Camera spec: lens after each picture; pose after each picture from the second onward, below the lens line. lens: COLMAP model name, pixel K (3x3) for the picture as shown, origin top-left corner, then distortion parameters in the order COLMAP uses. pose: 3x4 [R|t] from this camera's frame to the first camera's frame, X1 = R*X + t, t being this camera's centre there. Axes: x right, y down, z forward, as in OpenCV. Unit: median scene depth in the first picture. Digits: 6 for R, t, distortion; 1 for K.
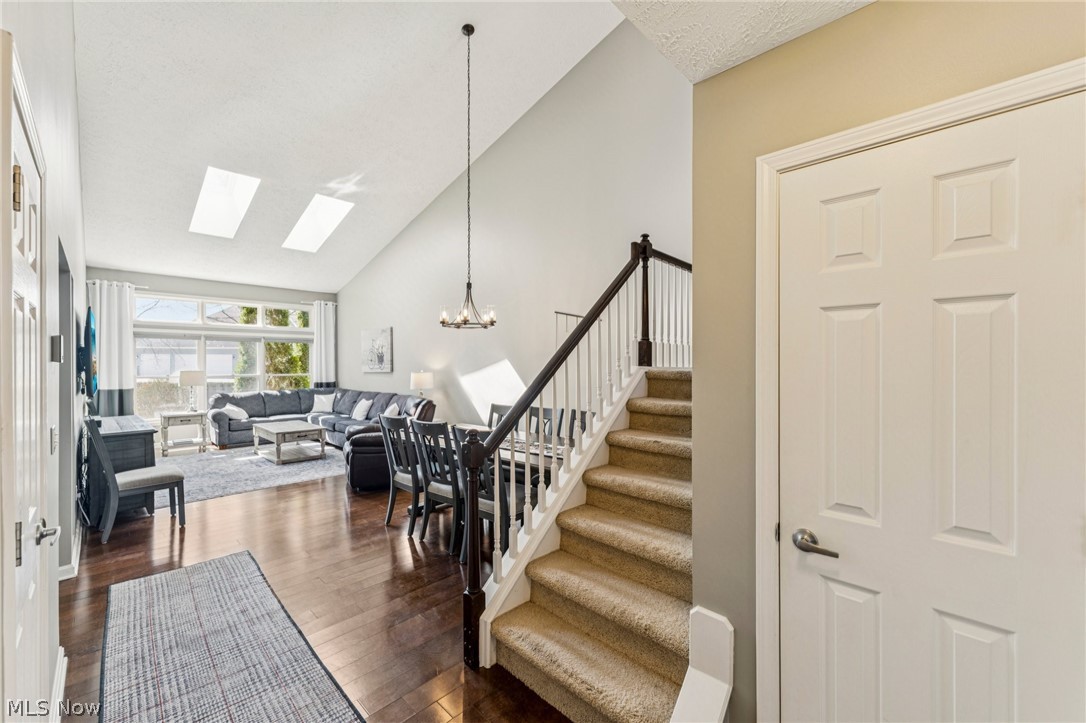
lens RADIAL K [[431.5, 0, 542.2], [0, 431.5, 364.7], [0, 0, 1]] dist [-0.002149, -0.000505]
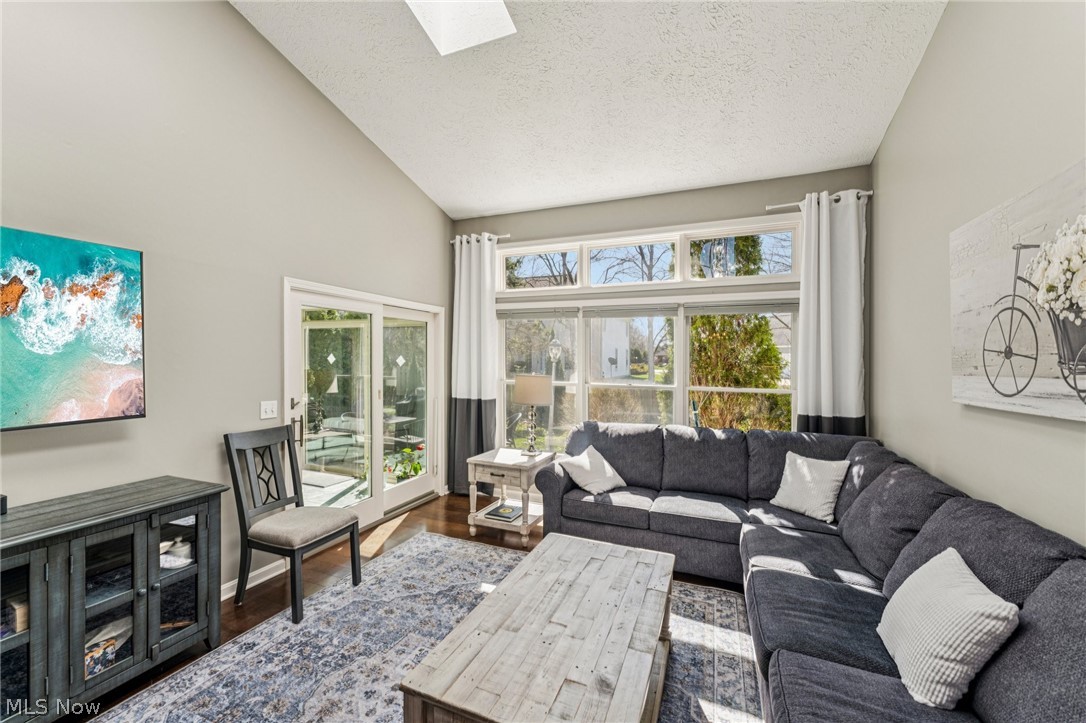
lens RADIAL K [[435.1, 0, 540.5], [0, 435.1, 358.7], [0, 0, 1]] dist [-0.000515, -0.000149]
pose [[0.366095, 0.002933, -0.930573, -0.298512], [-0.016615, 0.999856, -0.003385, -0.003215], [0.930429, 0.016701, 0.366092, 0.751482]]
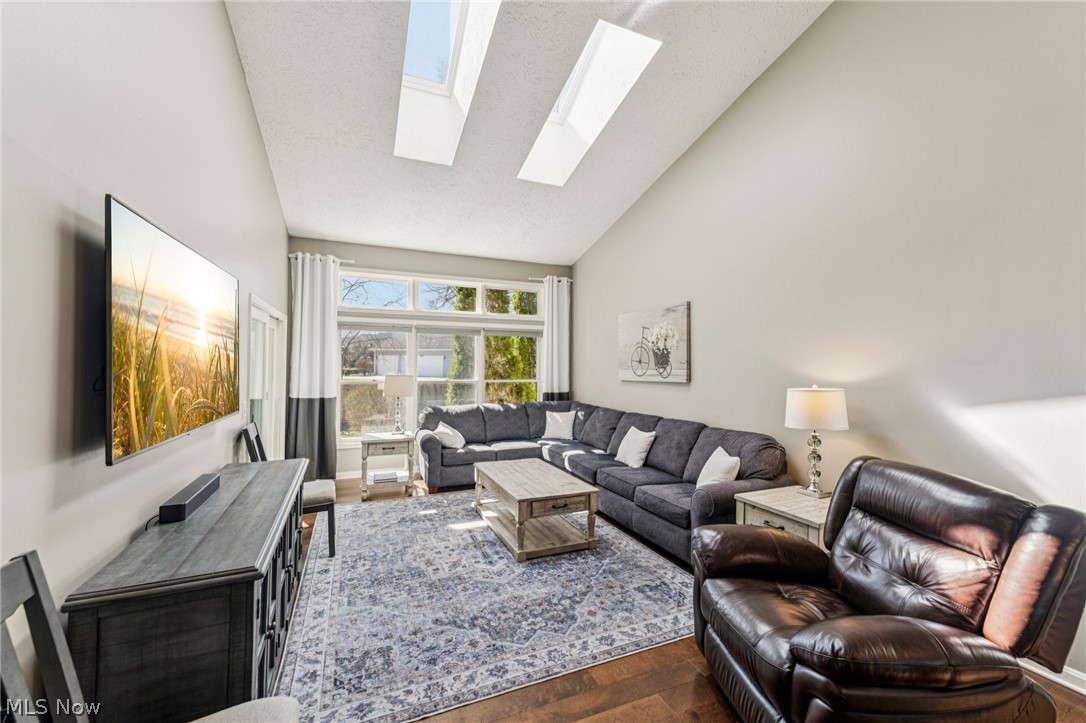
lens RADIAL K [[435.1, 0, 540.5], [0, 435.1, 358.7], [0, 0, 1]] dist [-0.000515, -0.000149]
pose [[0.919811, 0.003371, -0.392347, -0.295996], [-0.011200, 0.999781, -0.017665, -0.001921], [0.392202, 0.020642, 0.919647, 0.401458]]
